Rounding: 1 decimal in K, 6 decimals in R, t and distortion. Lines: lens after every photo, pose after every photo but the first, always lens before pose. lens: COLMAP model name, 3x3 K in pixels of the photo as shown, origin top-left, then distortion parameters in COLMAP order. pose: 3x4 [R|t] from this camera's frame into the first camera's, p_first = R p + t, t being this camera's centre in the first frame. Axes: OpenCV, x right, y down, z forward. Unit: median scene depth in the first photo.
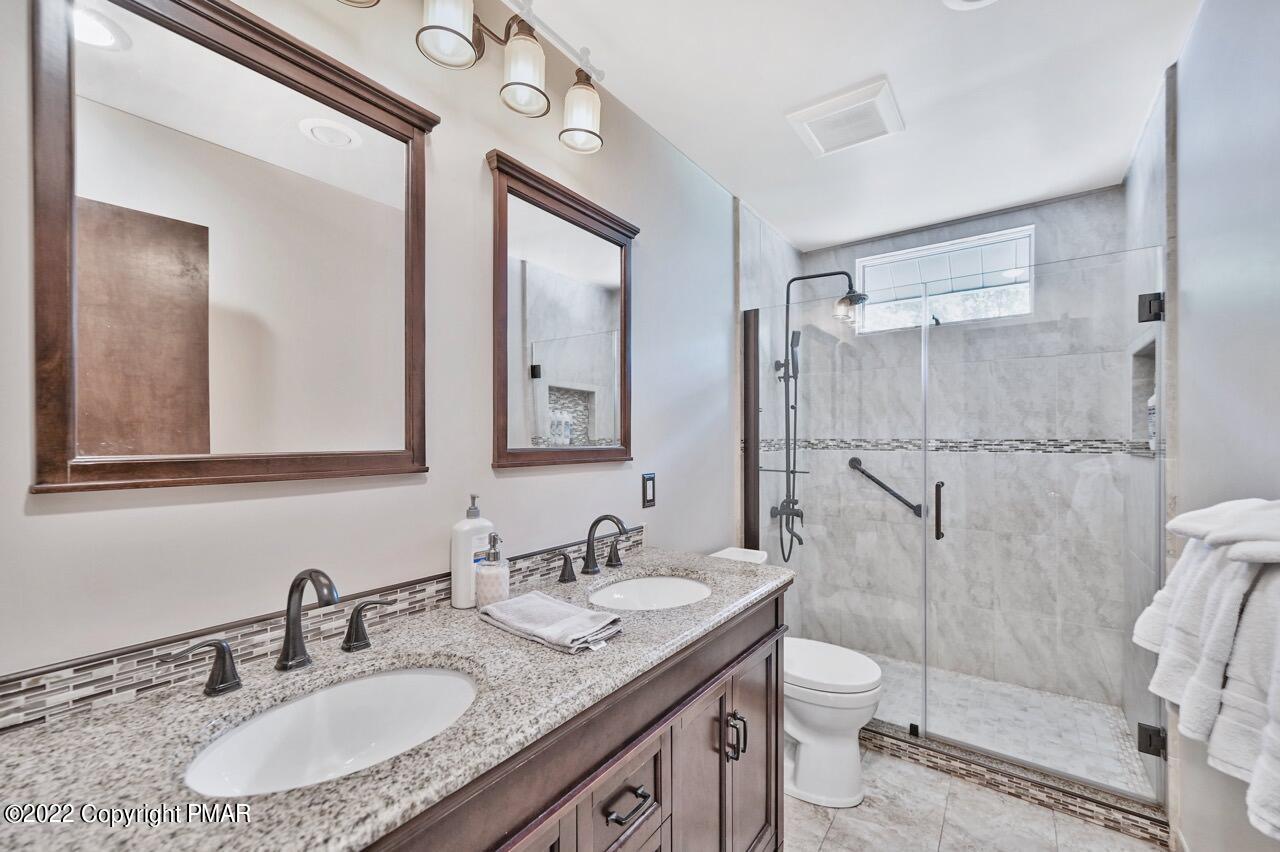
lens RADIAL K [[514.1, 0, 636.2], [0, 514.1, 437.8], [0, 0, 1]] dist [-0.000252, 0.000559]
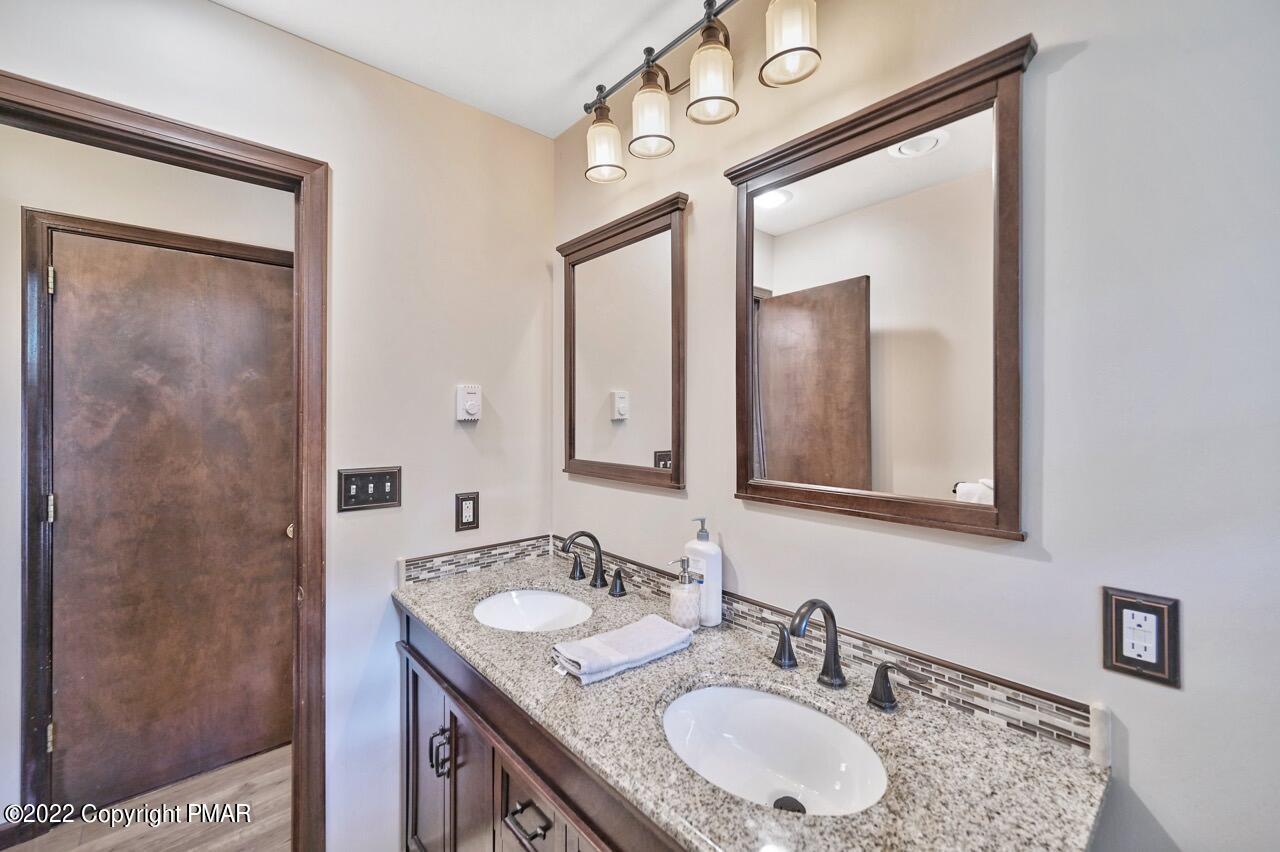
lens RADIAL K [[508.6, 0, 640.9], [0, 508.6, 421.4], [0, 0, 1]] dist [0.000212, 0.000333]
pose [[-0.195839, 0.014936, -0.980522, 0.522775], [0.002994, 0.999888, 0.014633, -0.075048], [0.980631, -0.000070, -0.195862, 0.769154]]
